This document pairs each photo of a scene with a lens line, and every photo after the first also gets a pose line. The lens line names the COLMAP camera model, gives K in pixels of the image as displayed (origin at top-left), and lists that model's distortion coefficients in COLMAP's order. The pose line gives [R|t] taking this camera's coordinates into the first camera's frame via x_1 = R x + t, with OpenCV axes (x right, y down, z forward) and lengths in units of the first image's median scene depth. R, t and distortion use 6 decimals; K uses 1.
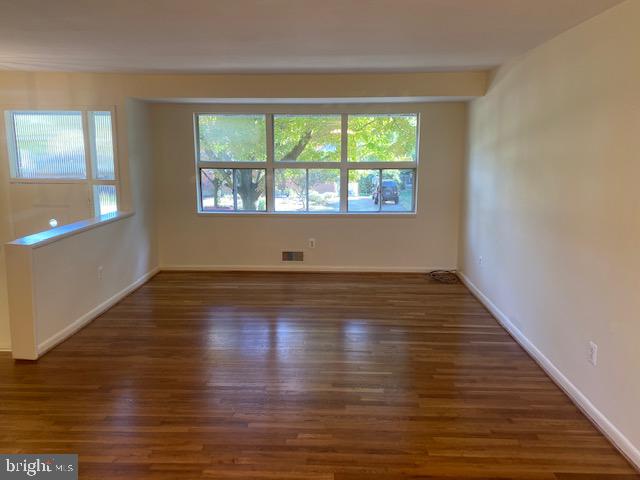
lens RADIAL K [[490.9, 0, 319.5], [0, 490.9, 232.5], [0, 0, 1]] dist [0.079893, -0.127364]
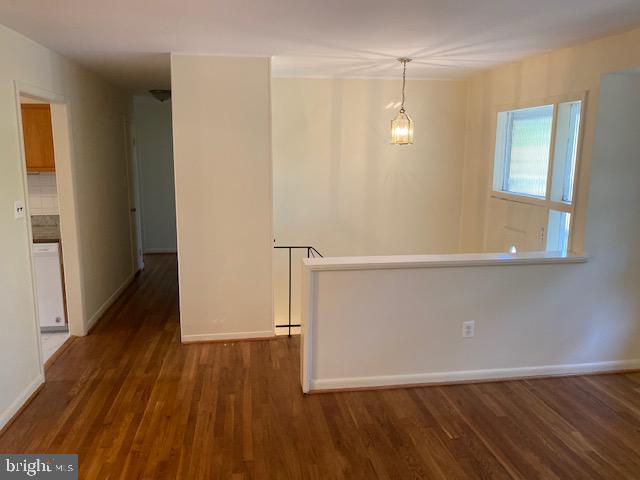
lens RADIAL K [[490.9, 0, 319.5], [0, 490.9, 232.5], [0, 0, 1]] dist [0.079893, -0.127364]
pose [[0.170655, 0.155806, -0.972934, 0.179494], [-0.169558, 0.977333, 0.126770, -0.100604], [0.970632, 0.143335, 0.193205, 0.570530]]
